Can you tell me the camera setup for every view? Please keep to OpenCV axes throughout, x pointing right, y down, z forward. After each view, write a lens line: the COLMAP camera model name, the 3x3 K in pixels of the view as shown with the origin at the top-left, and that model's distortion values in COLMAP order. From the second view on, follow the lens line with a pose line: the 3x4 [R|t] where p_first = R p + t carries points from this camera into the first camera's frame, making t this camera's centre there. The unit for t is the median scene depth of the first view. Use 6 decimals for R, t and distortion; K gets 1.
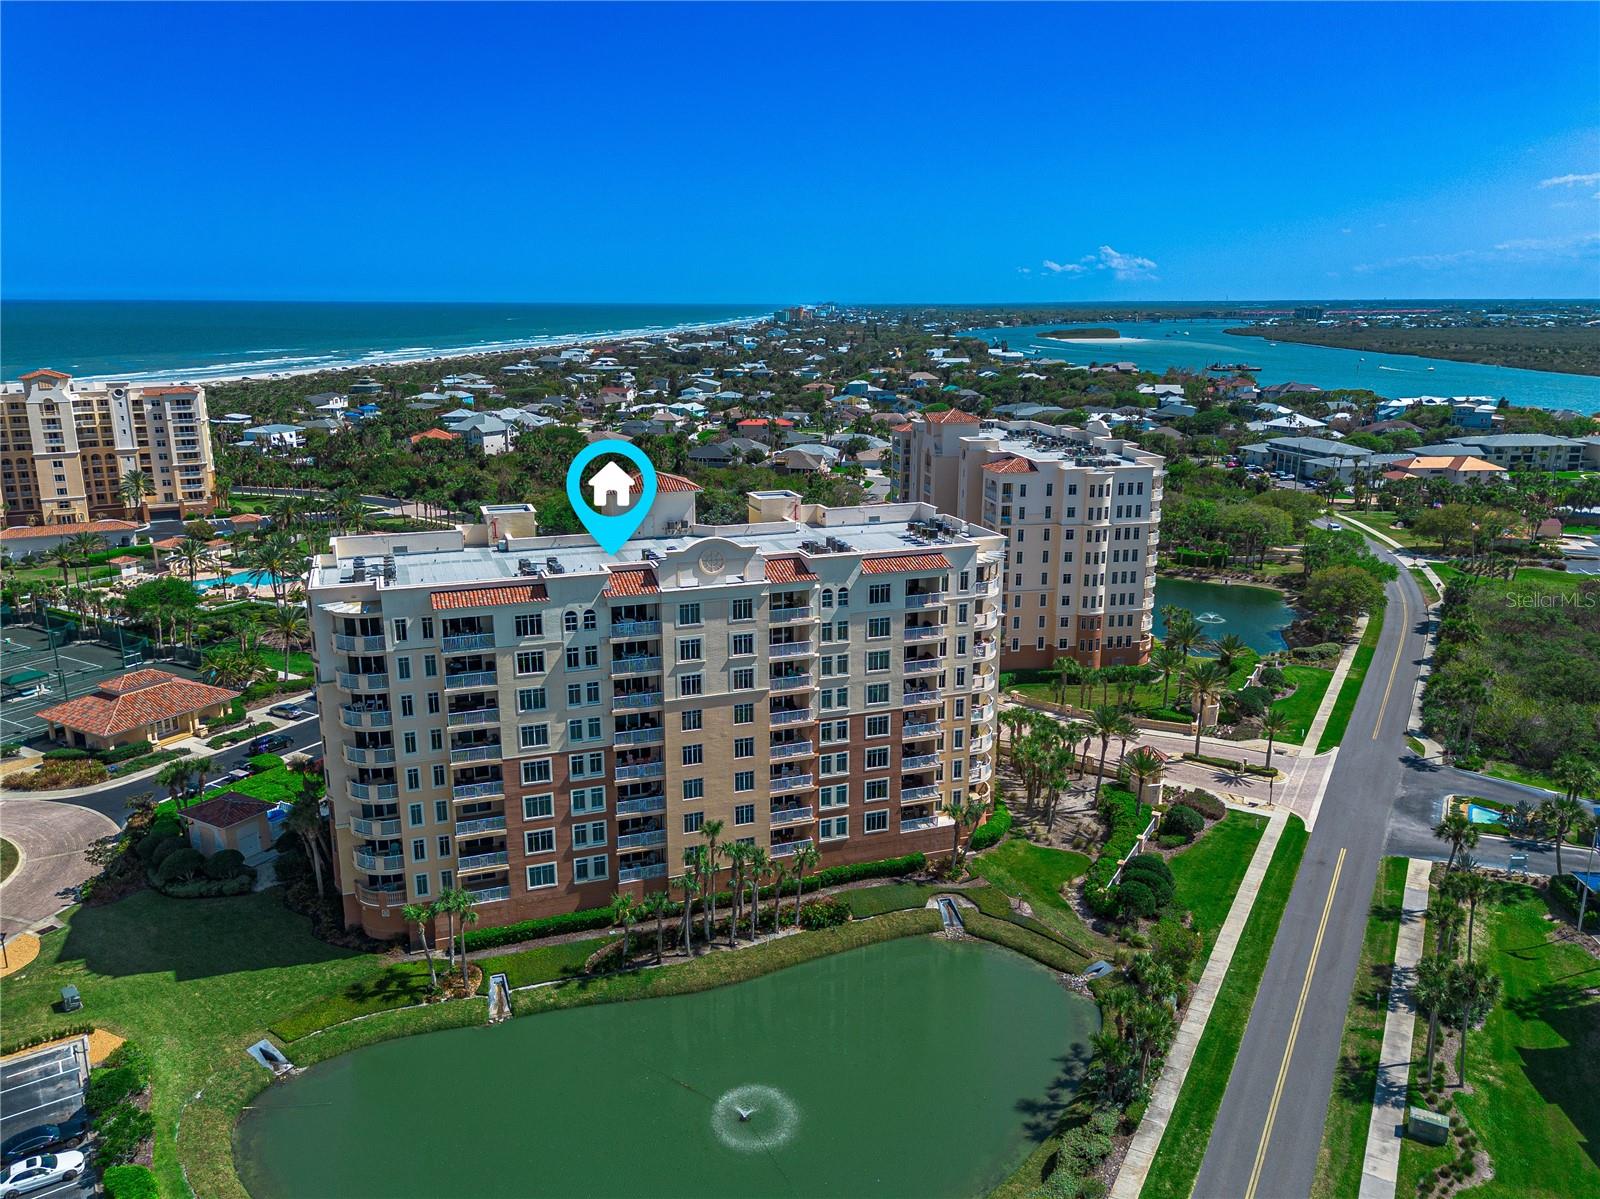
lens RADIAL K [[1152.7, 0, 806.3], [0, 1152.7, 592.0], [0, 0, 1]] dist [0.032095, -0.007822]
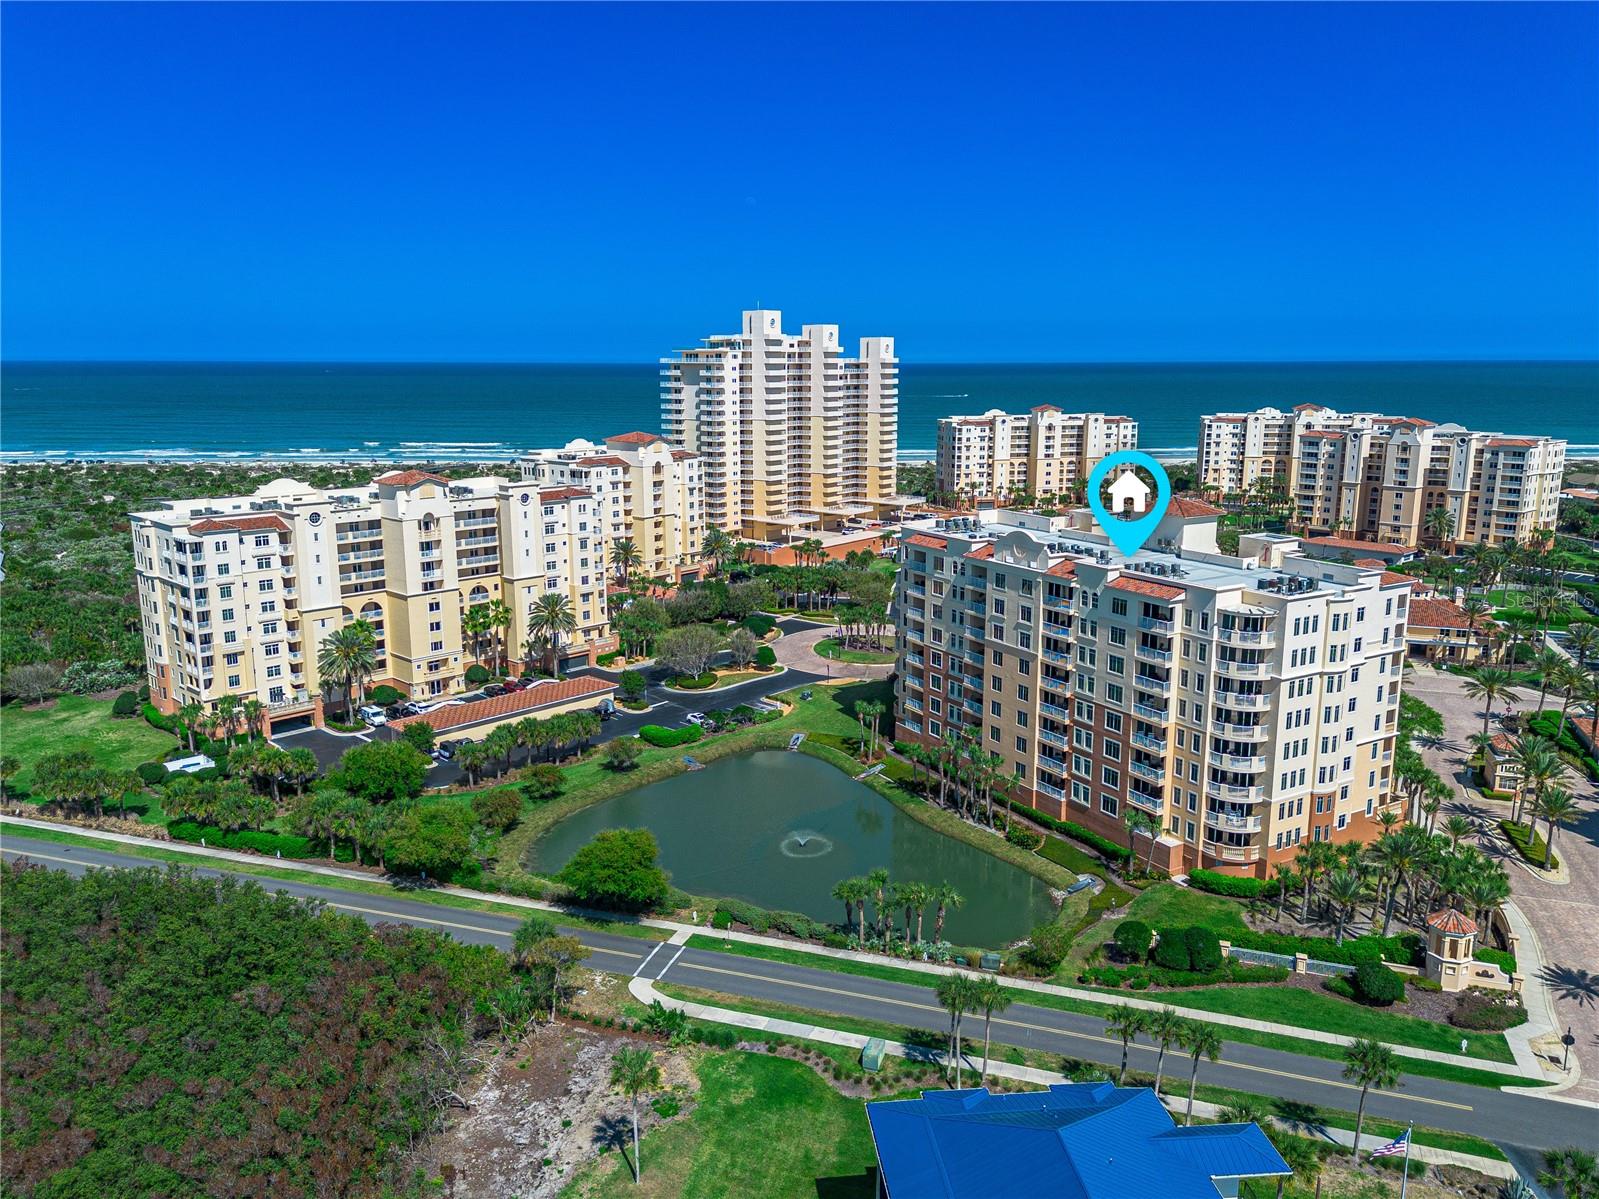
lens RADIAL K [[1152.0, 0, 805.9], [0, 1152.0, 602.6], [0, 0, 1]] dist [0.032095, -0.007822]
pose [[0.197924, 0.199826, -0.959633, 1.133479], [-0.238369, 0.959424, 0.150619, -0.103797], [0.950792, 0.198935, 0.237526, 0.415505]]
